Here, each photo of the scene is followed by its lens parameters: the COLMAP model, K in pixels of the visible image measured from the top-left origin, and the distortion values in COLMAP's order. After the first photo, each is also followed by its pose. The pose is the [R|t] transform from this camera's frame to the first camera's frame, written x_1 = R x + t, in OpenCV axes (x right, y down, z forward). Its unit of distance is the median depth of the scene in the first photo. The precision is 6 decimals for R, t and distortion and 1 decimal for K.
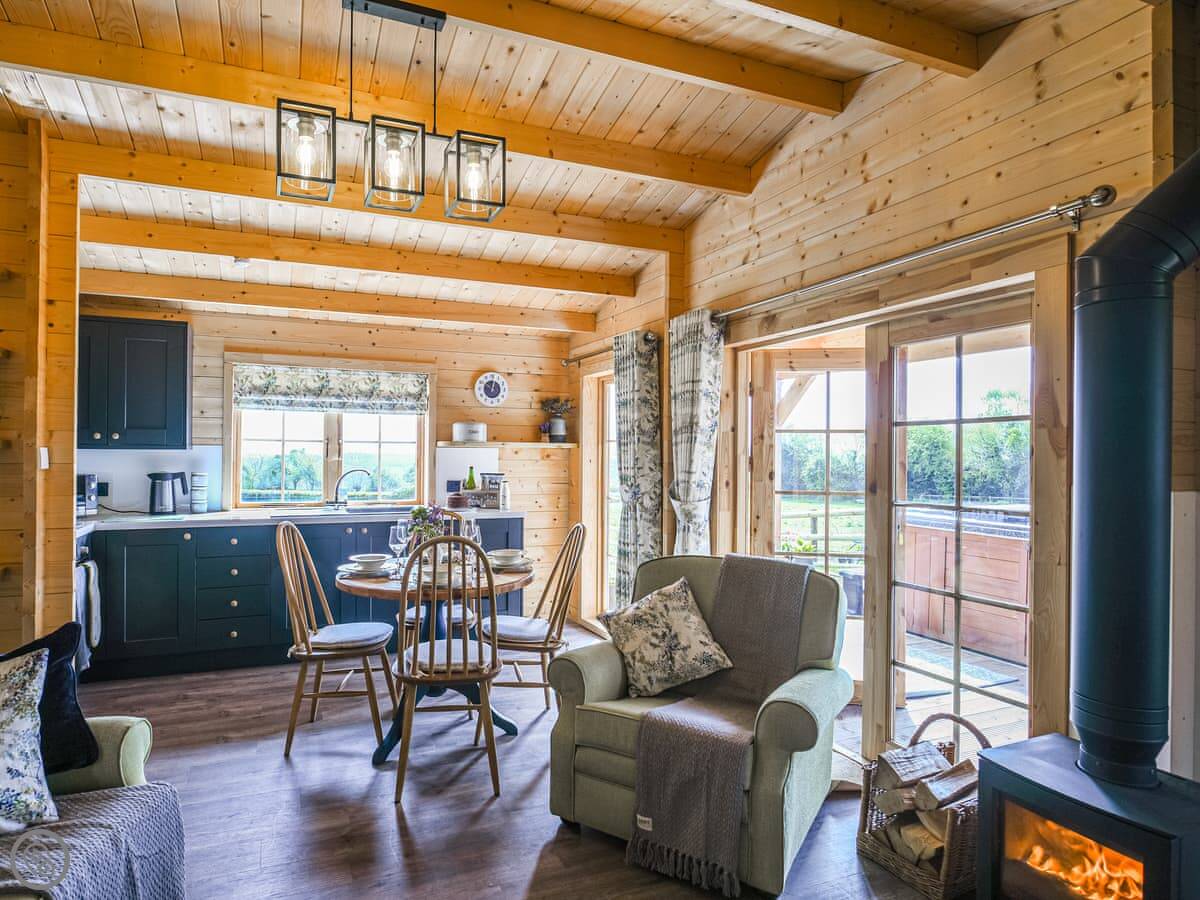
lens RADIAL K [[672.8, 0, 524.0], [0, 672.8, 453.6], [0, 0, 1]] dist [-0.002634, -0.001096]
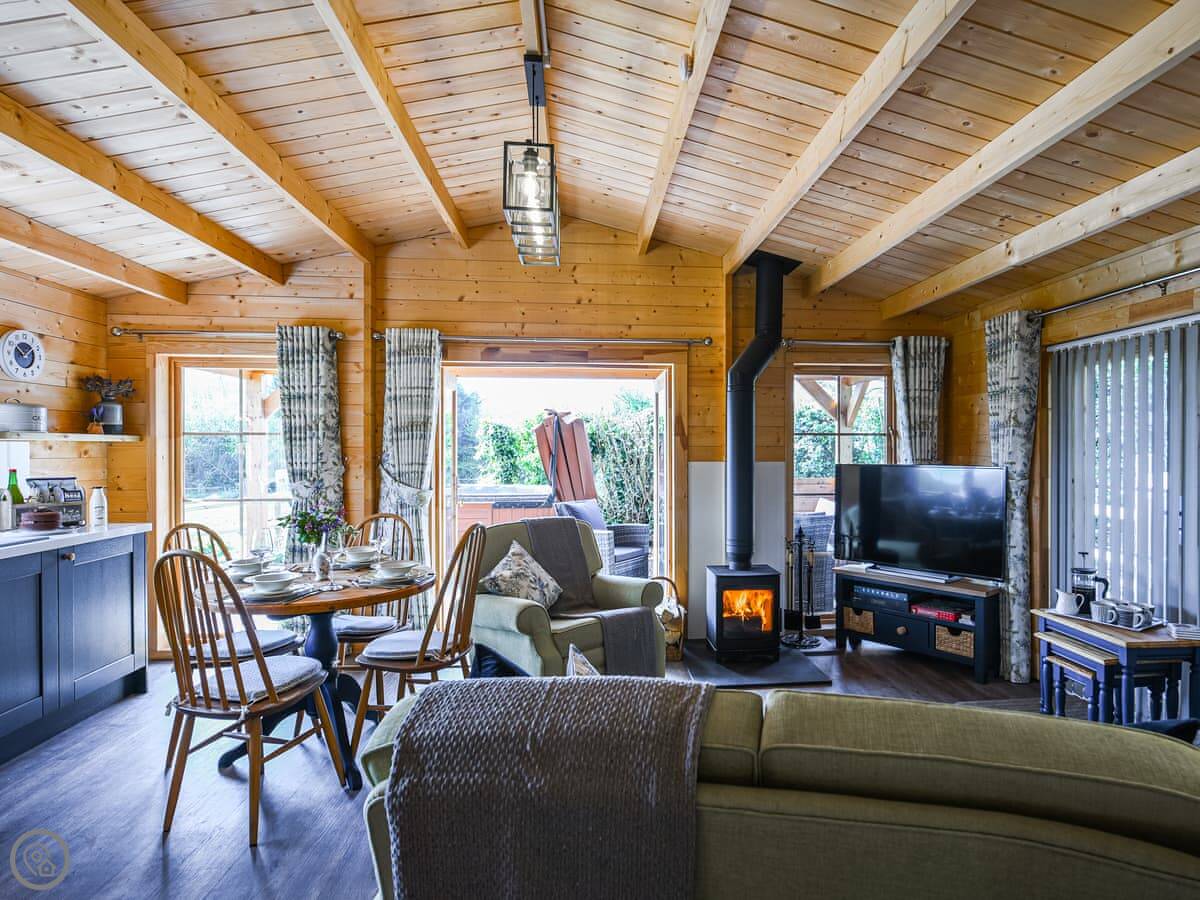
lens RADIAL K [[664.3, 0, 671.5], [0, 664.3, 451.1], [0, 0, 1]] dist [-0.002183, -0.004080]
pose [[0.239423, -0.011116, 0.970852, -0.673980], [0.000364, 0.999935, 0.011359, -0.007226], [-0.970915, -0.002367, 0.239412, 0.251154]]
